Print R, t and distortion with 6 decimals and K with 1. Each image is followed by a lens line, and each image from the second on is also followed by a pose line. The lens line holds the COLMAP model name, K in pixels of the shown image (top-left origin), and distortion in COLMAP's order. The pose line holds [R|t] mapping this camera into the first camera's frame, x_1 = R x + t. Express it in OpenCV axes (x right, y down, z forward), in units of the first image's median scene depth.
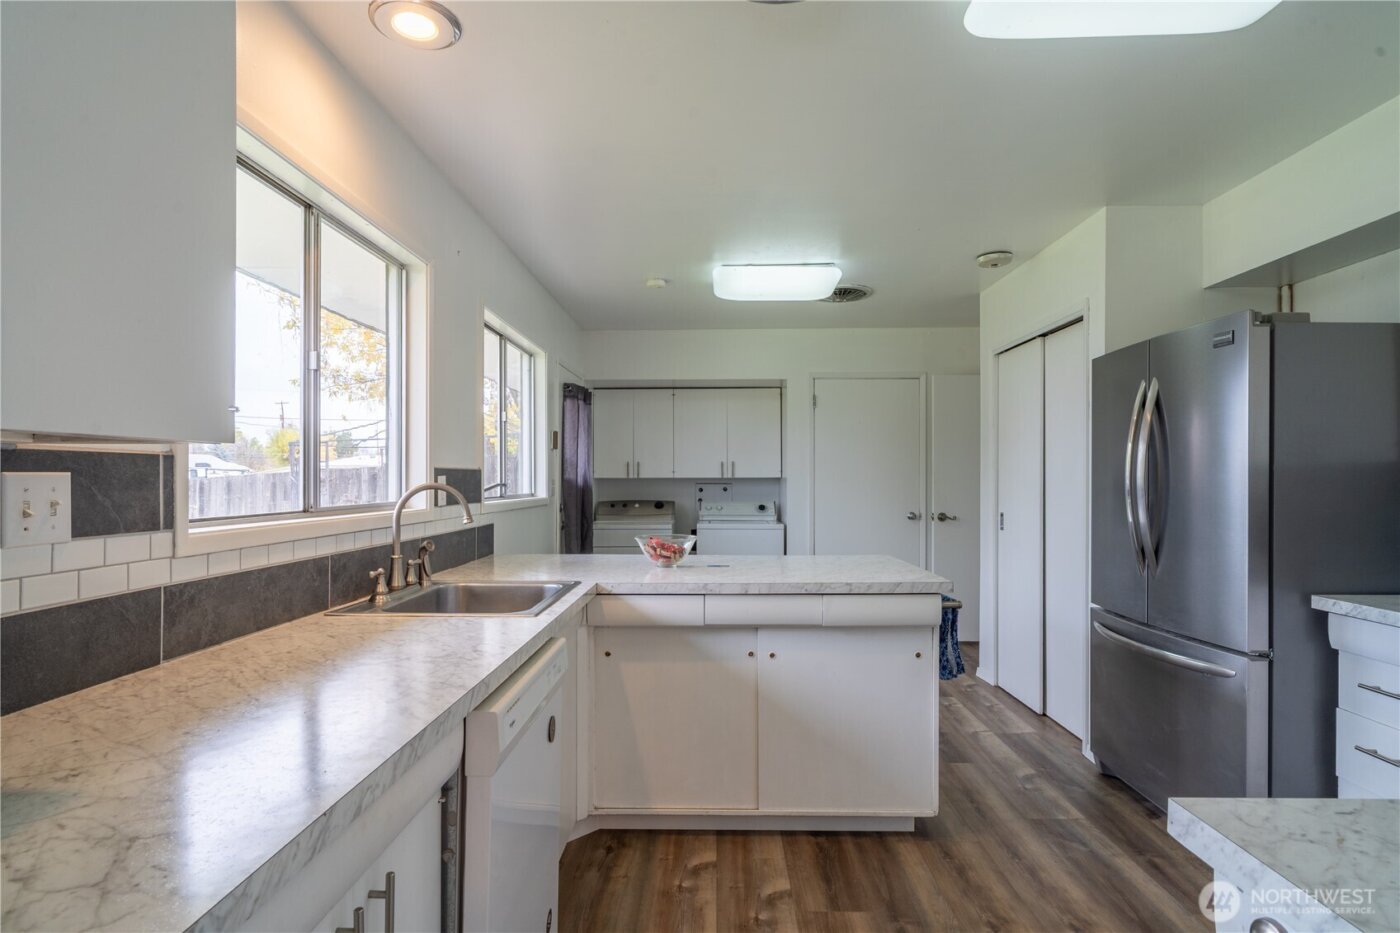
lens RADIAL K [[729.5, 0, 706.6], [0, 729.5, 478.7], [0, 0, 1]] dist [-0.005870, 0.000125]
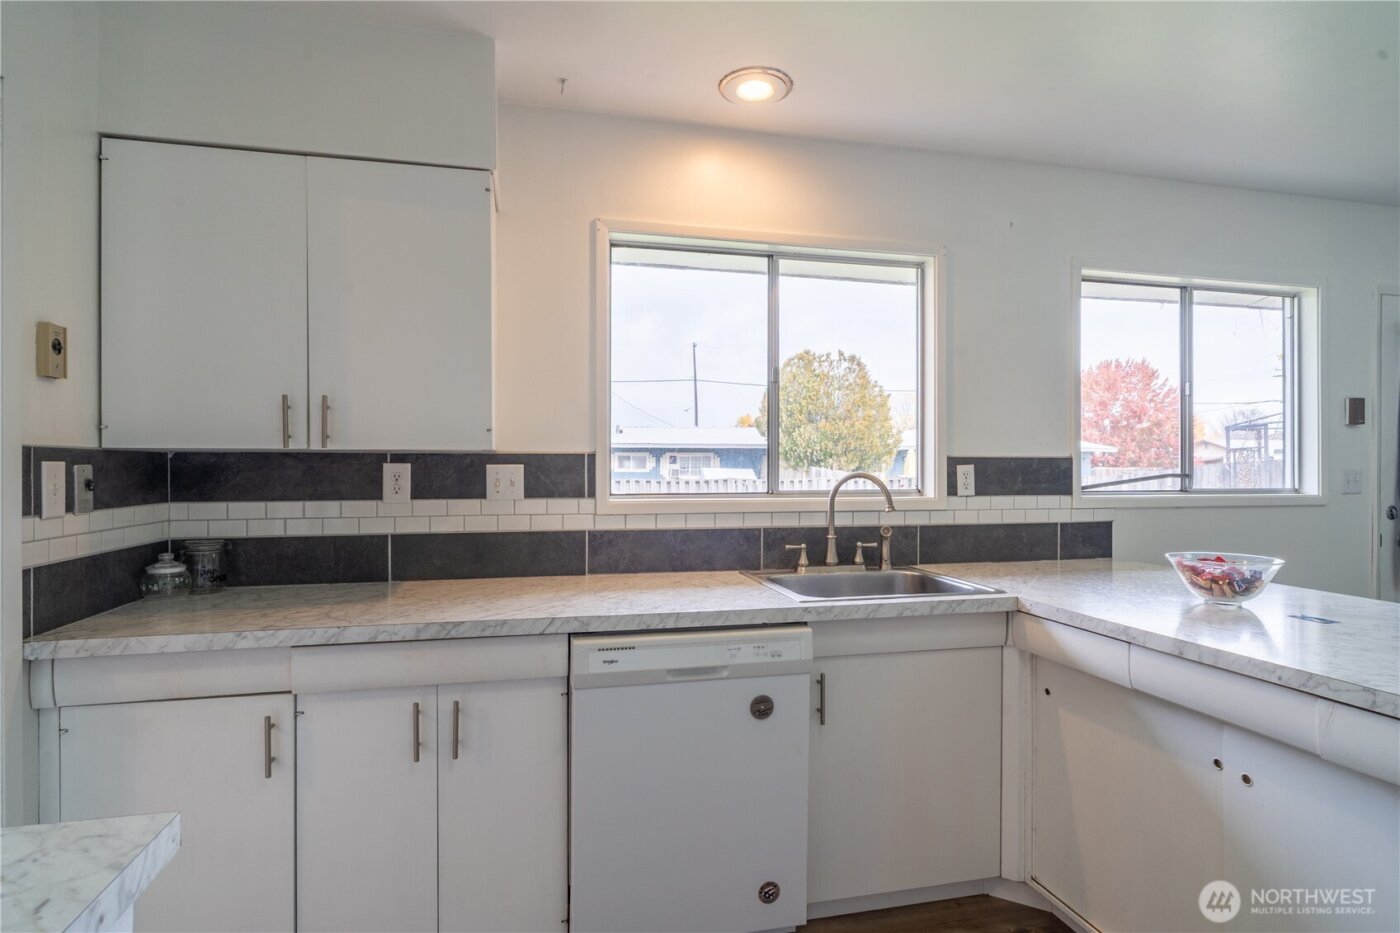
lens RADIAL K [[729.5, 0, 694.0], [0, 729.5, 464.7], [0, 0, 1]] dist [-0.005870, 0.000125]
pose [[0.254851, 0.000226, -0.966980, 0.616560], [-0.001520, 0.999999, -0.000167, -0.004741], [0.966979, 0.001513, 0.254851, 0.503359]]
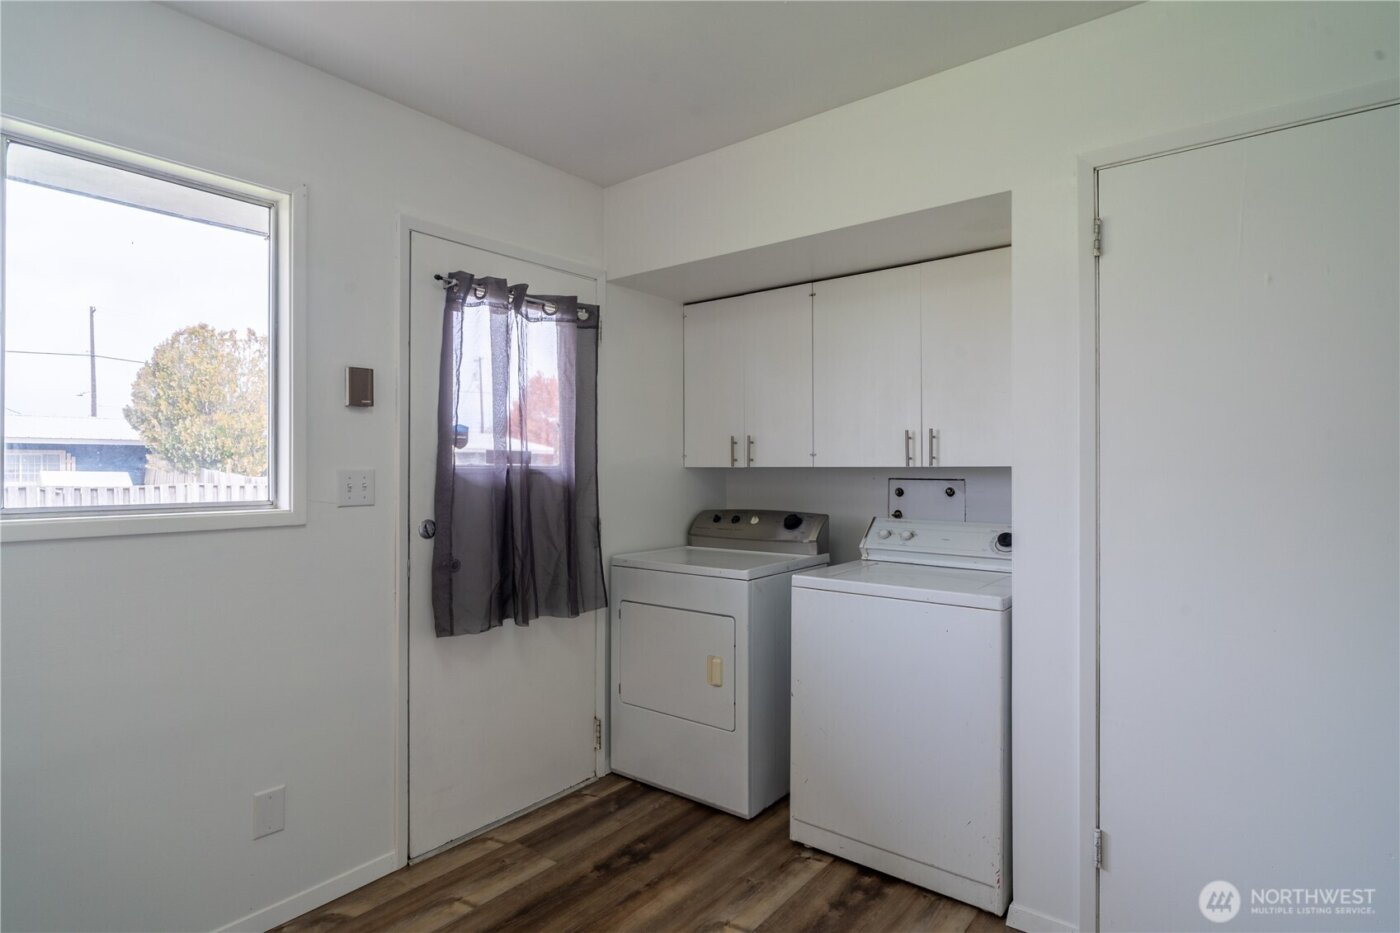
lens RADIAL K [[729.5, 0, 697.6], [0, 729.5, 473.5], [0, 0, 1]] dist [-0.005870, 0.000125]
pose [[0.794384, 0.005518, -0.607390, 0.538001], [-0.000215, 0.999961, 0.008802, -0.003073], [0.607415, -0.006862, 0.794355, 1.630295]]
